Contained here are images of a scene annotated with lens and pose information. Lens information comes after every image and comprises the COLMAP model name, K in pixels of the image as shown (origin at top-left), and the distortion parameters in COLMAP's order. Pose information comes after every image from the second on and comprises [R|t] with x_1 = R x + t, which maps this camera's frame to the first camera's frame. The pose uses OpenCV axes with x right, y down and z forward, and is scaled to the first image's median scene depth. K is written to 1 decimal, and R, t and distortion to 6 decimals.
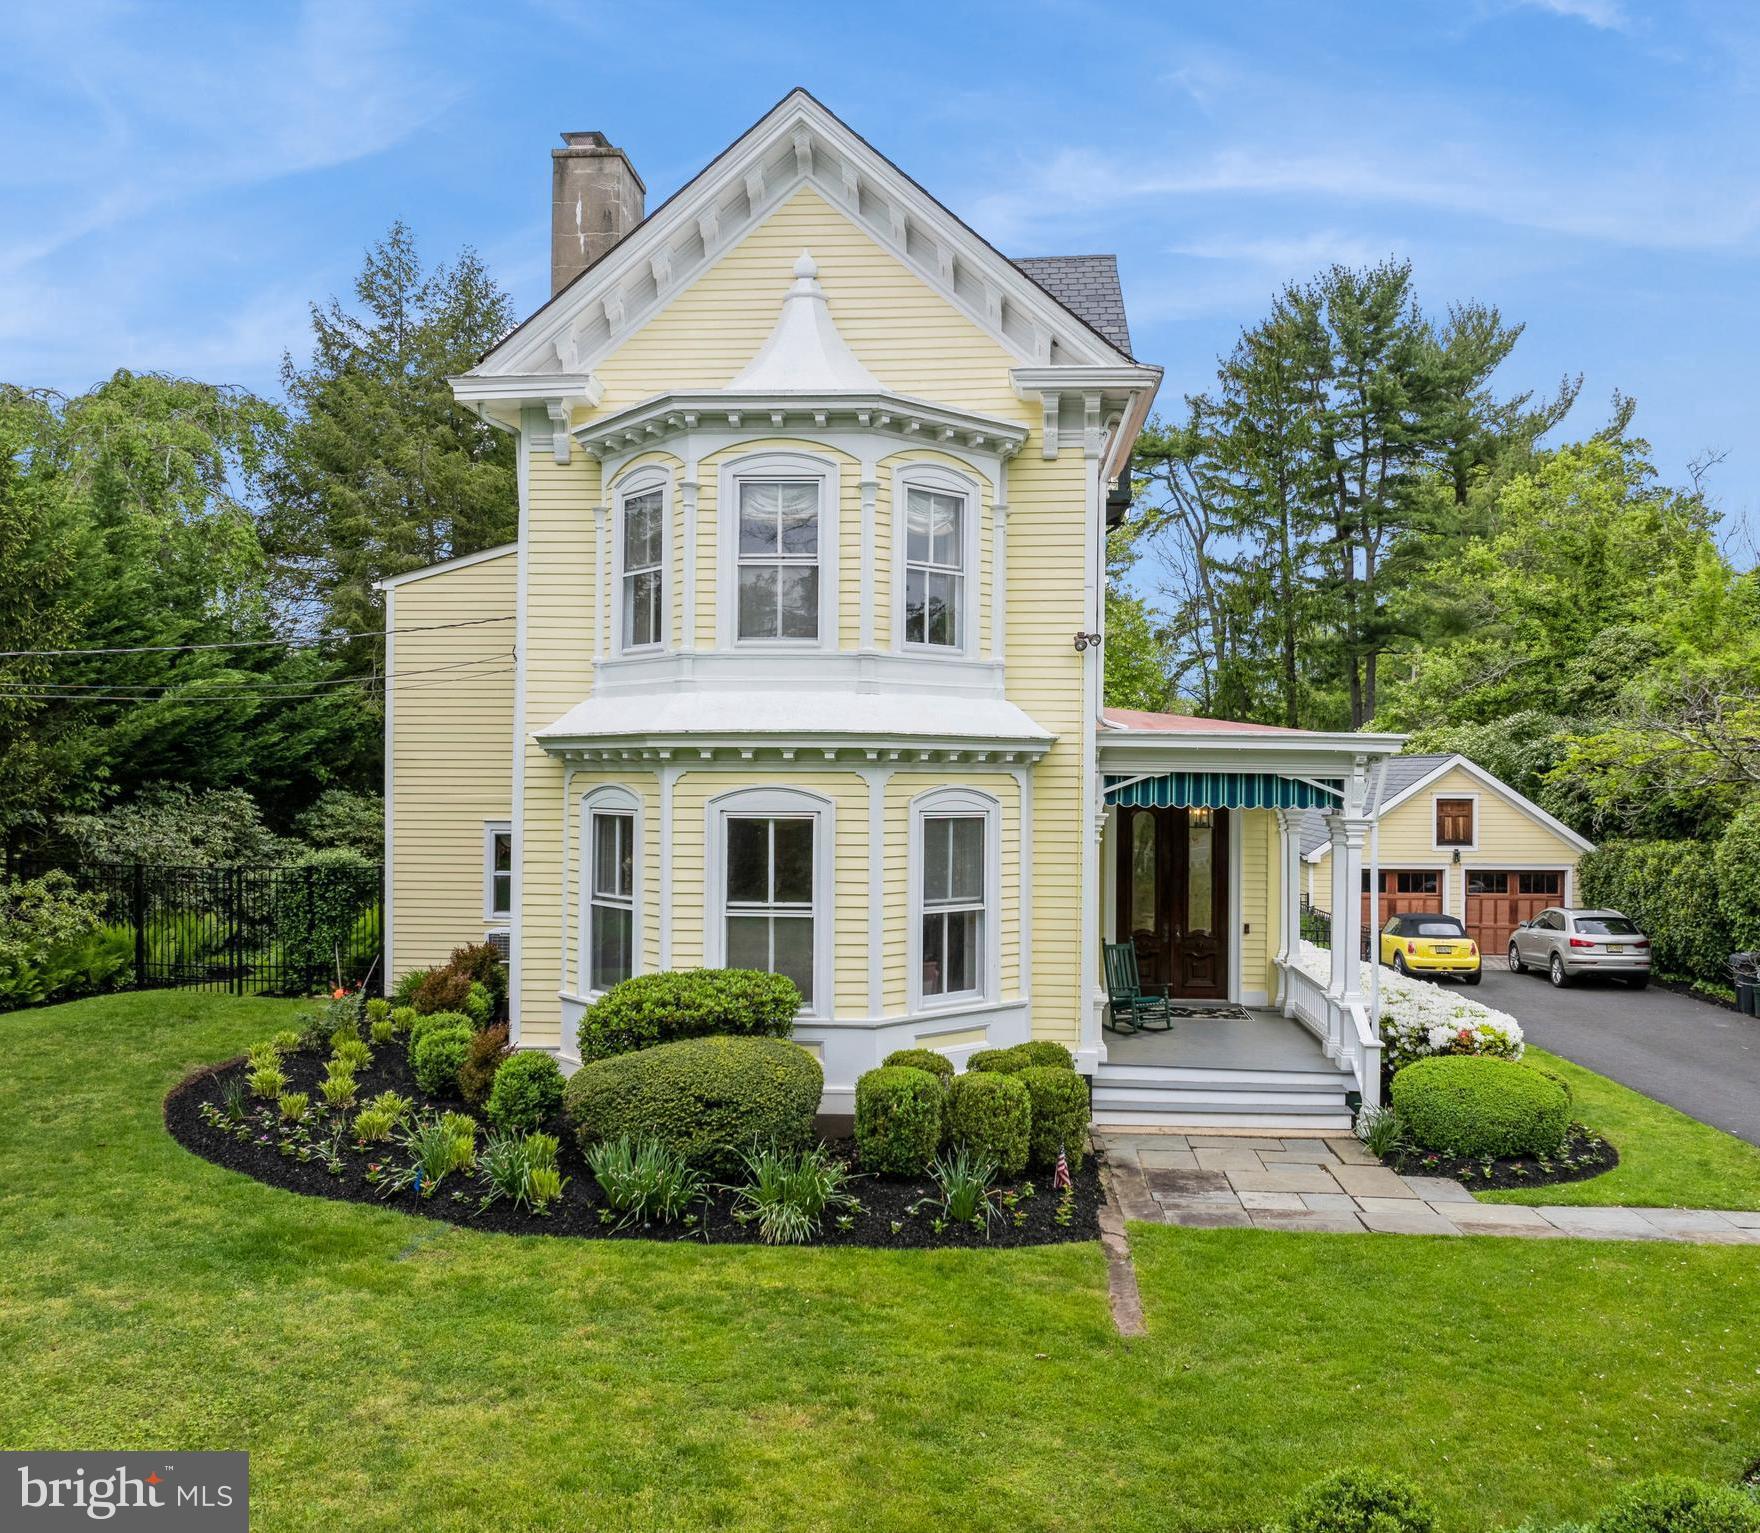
lens RADIAL K [[1406.7, 0, 880.2], [0, 1406.7, 791.9], [0, 0, 1]] dist [-0.041783, -0.003280]
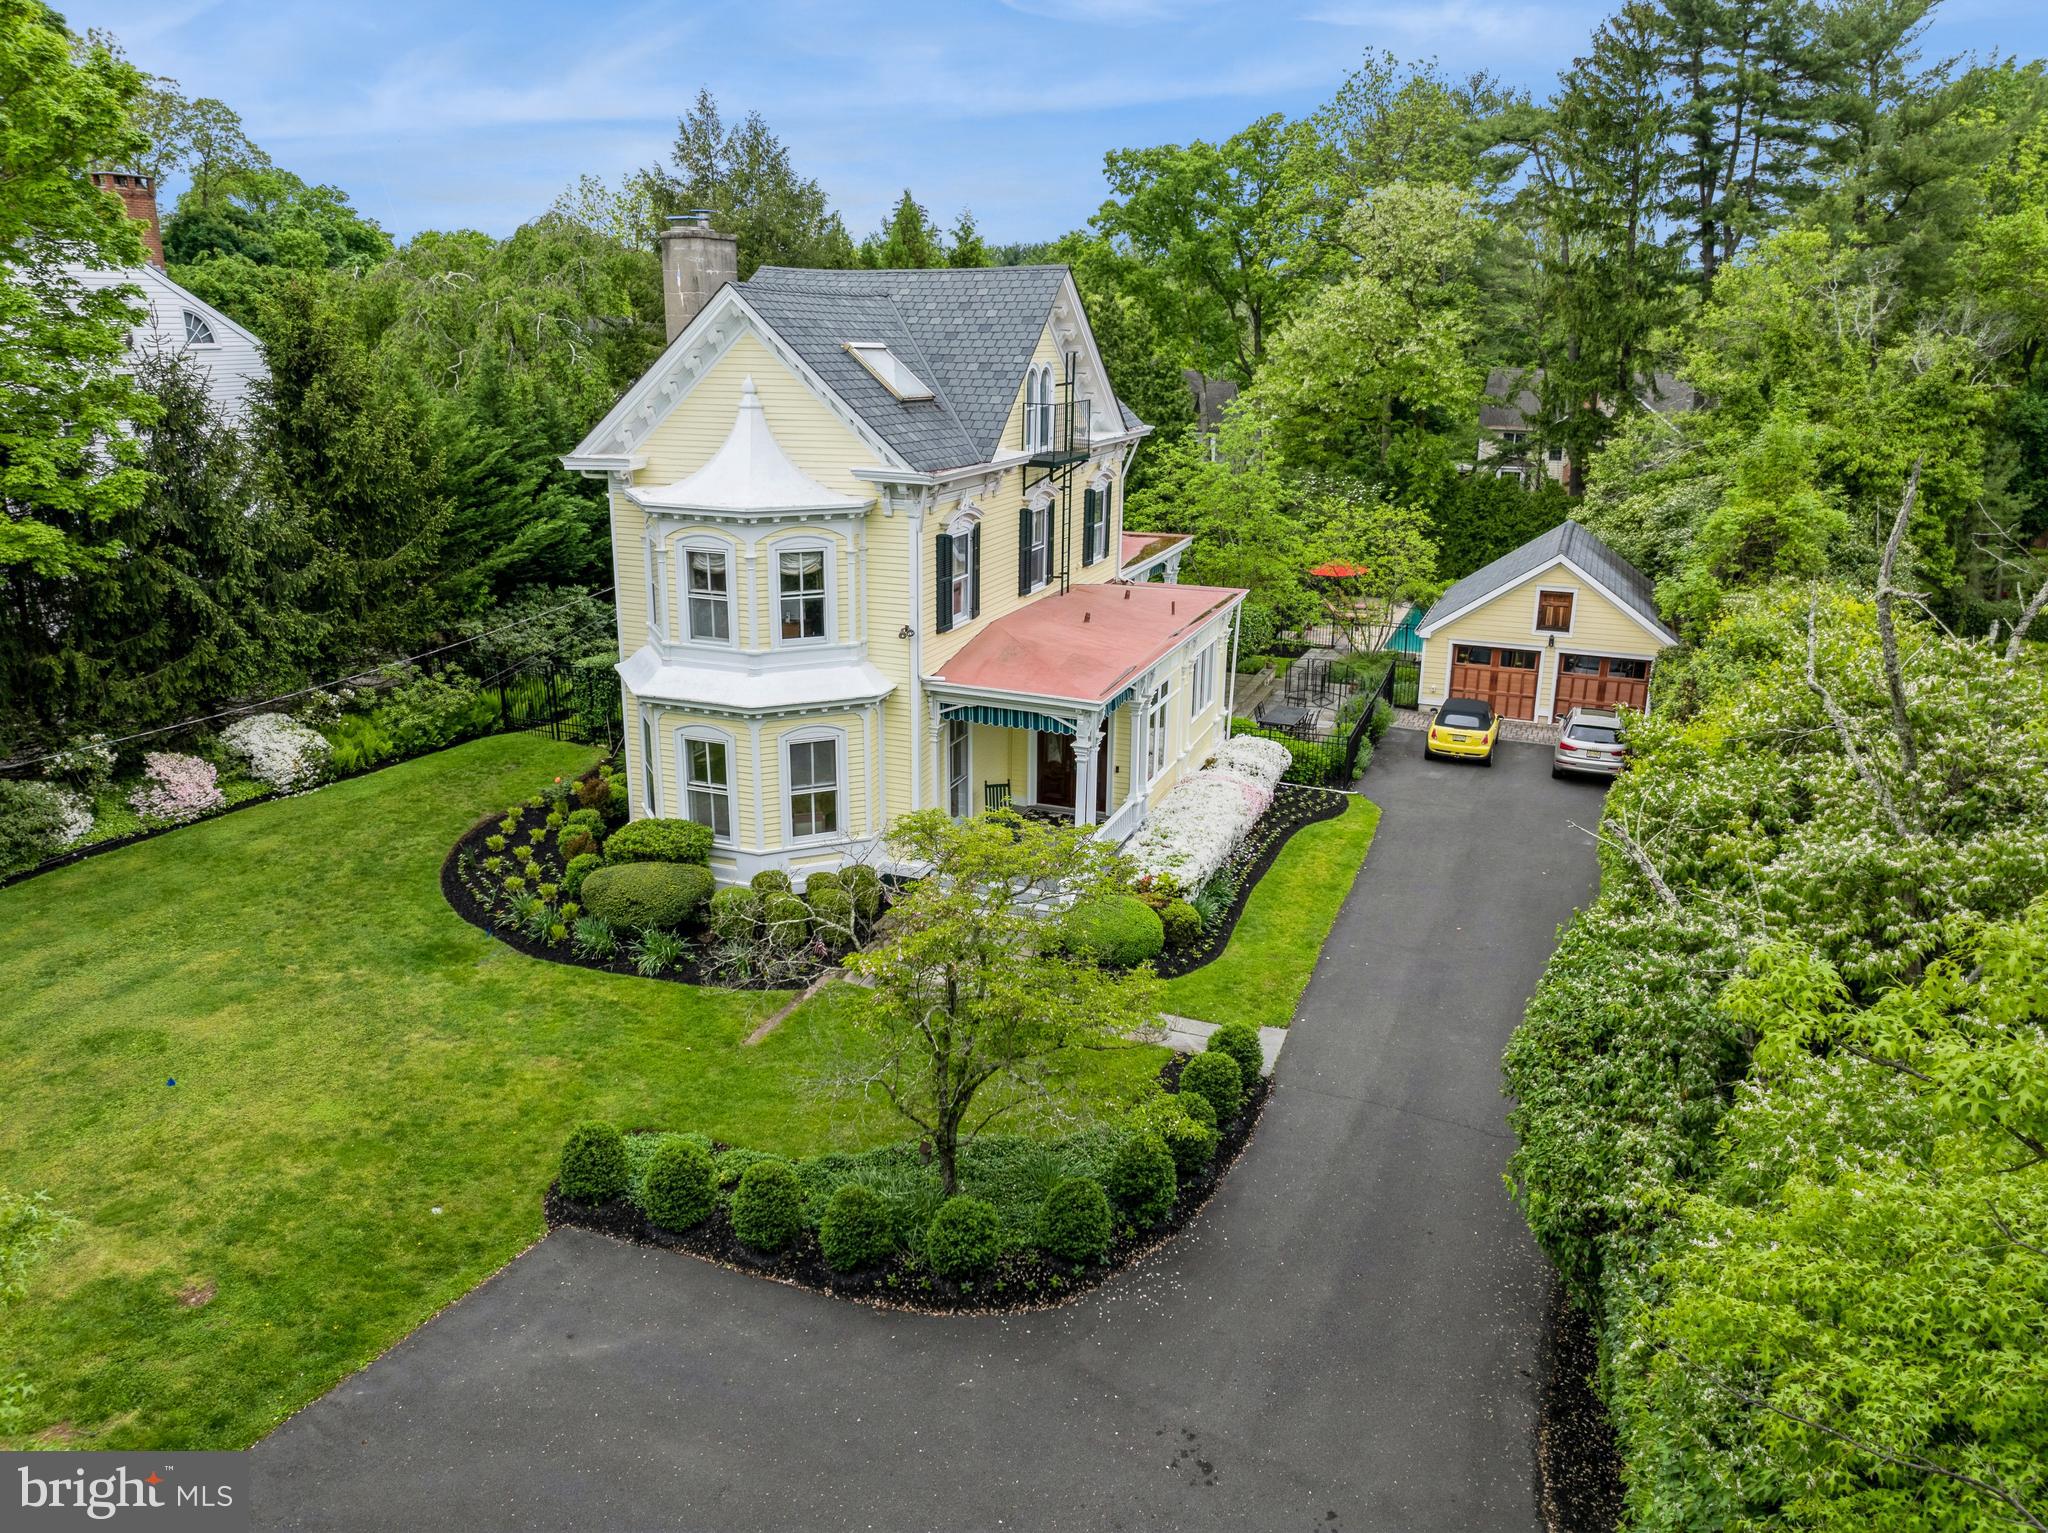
lens RADIAL K [[1421.5, 0, 1024.0], [0, 1421.5, 766.5], [0, 0, 1]] dist [-0.033340, 0.000177]
pose [[0.951096, 0.095368, -0.293804, 0.586779], [-0.002720, 0.953695, 0.300763, -0.344701], [0.308882, -0.285256, 0.907315, -0.383900]]
